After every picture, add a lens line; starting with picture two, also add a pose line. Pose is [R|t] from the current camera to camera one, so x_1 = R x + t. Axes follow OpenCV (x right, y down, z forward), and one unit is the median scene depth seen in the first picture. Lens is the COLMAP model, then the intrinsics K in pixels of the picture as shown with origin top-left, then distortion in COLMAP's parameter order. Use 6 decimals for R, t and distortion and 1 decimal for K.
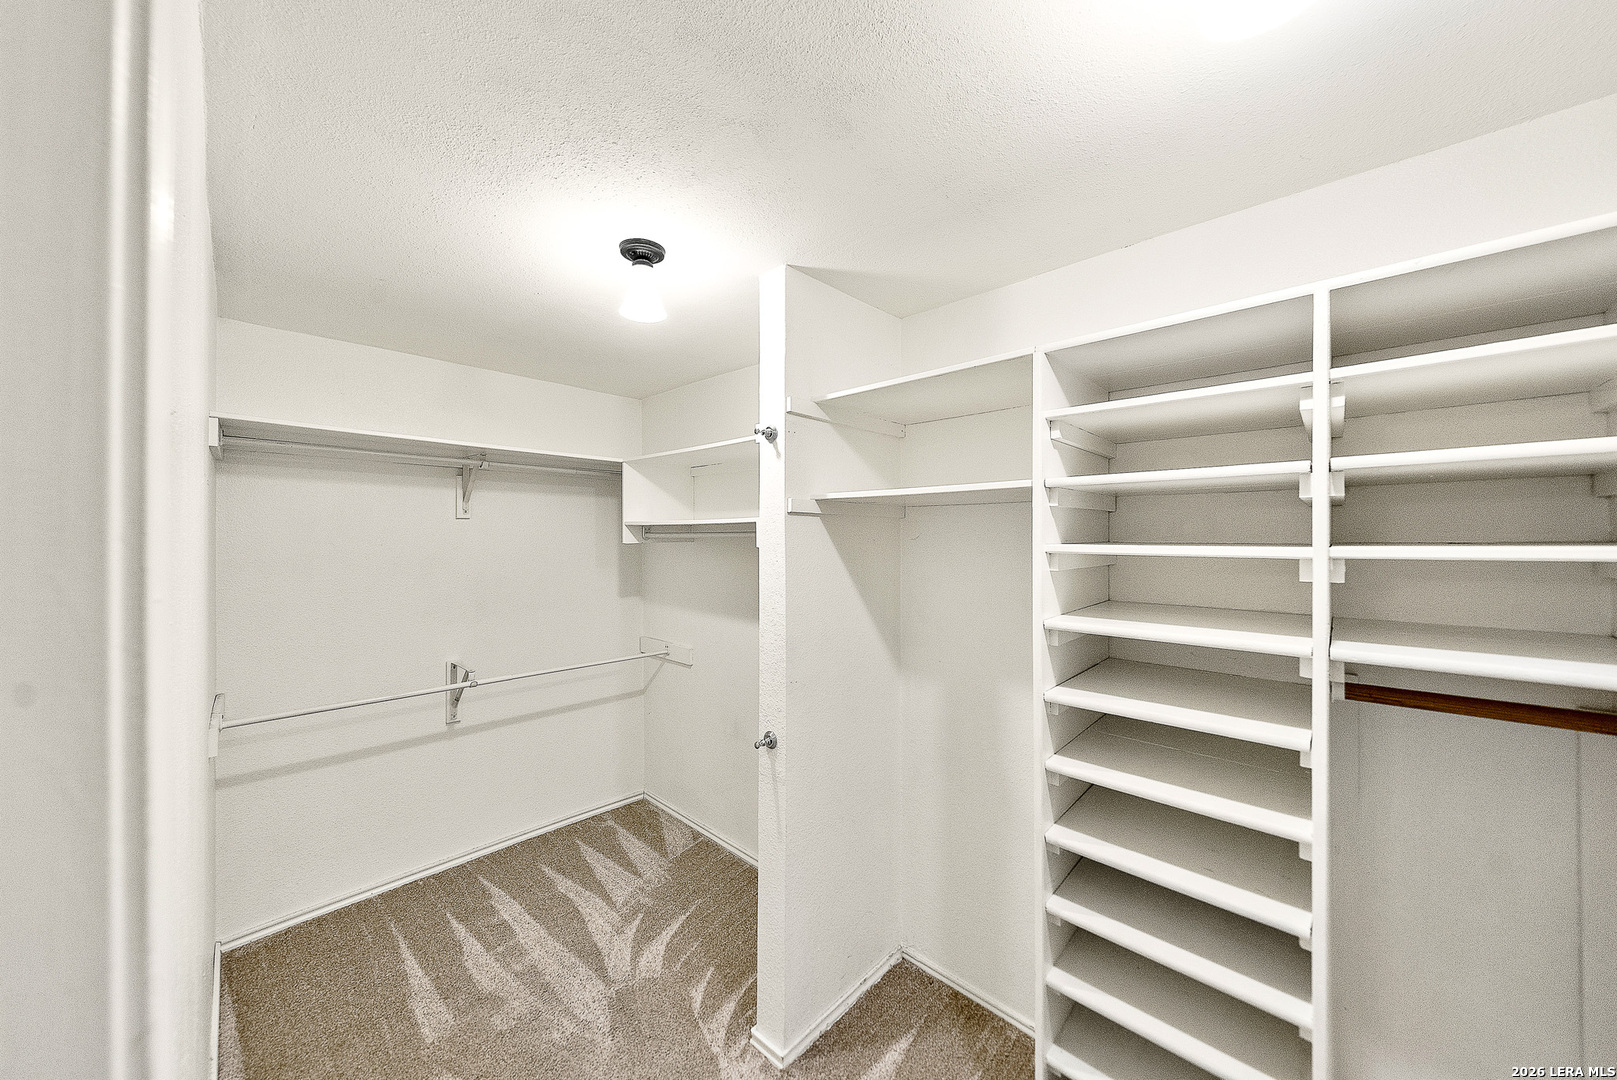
lens RADIAL K [[562.6, 0, 808.5], [0, 562.6, 540.0], [0, 0, 1]] dist [-0.002764, -0.000060]
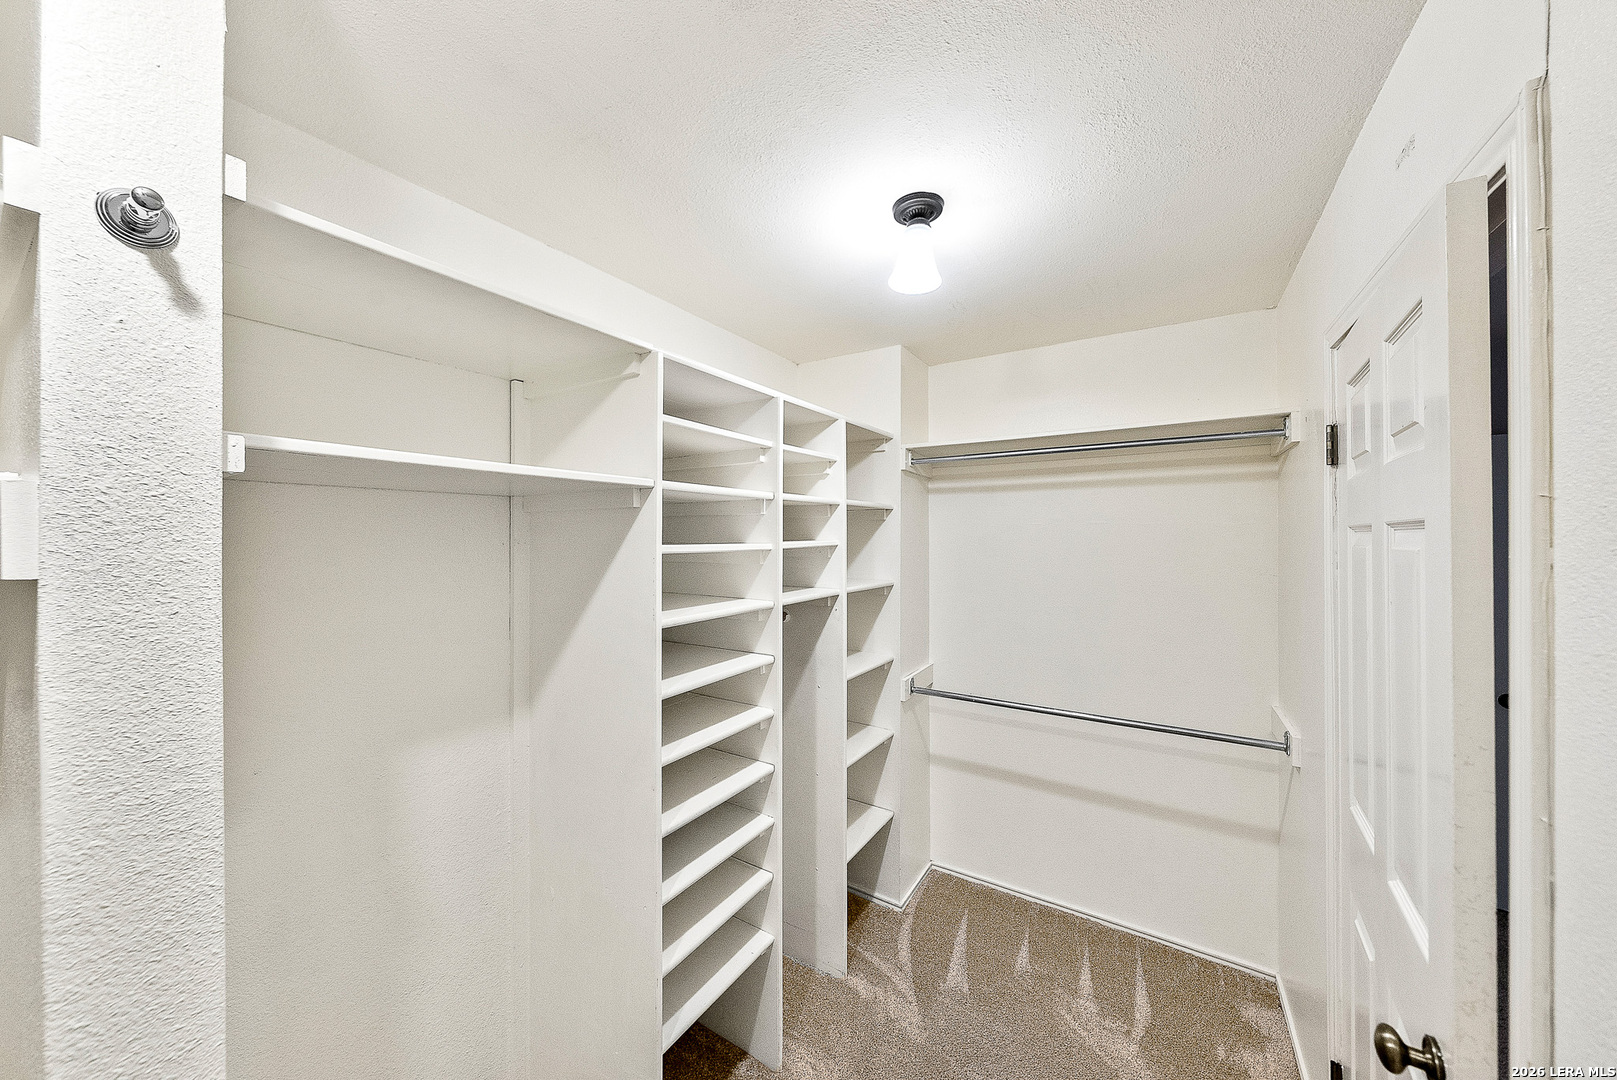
lens RADIAL K [[562.6, 0, 808.5], [0, 562.6, 540.0], [0, 0, 1]] dist [-0.002764, -0.000060]
pose [[-0.194513, 0.001340, 0.980899, -0.480421], [0.002319, 0.999997, -0.000906, 0.000078], [-0.980897, 0.002098, -0.194516, 0.692454]]
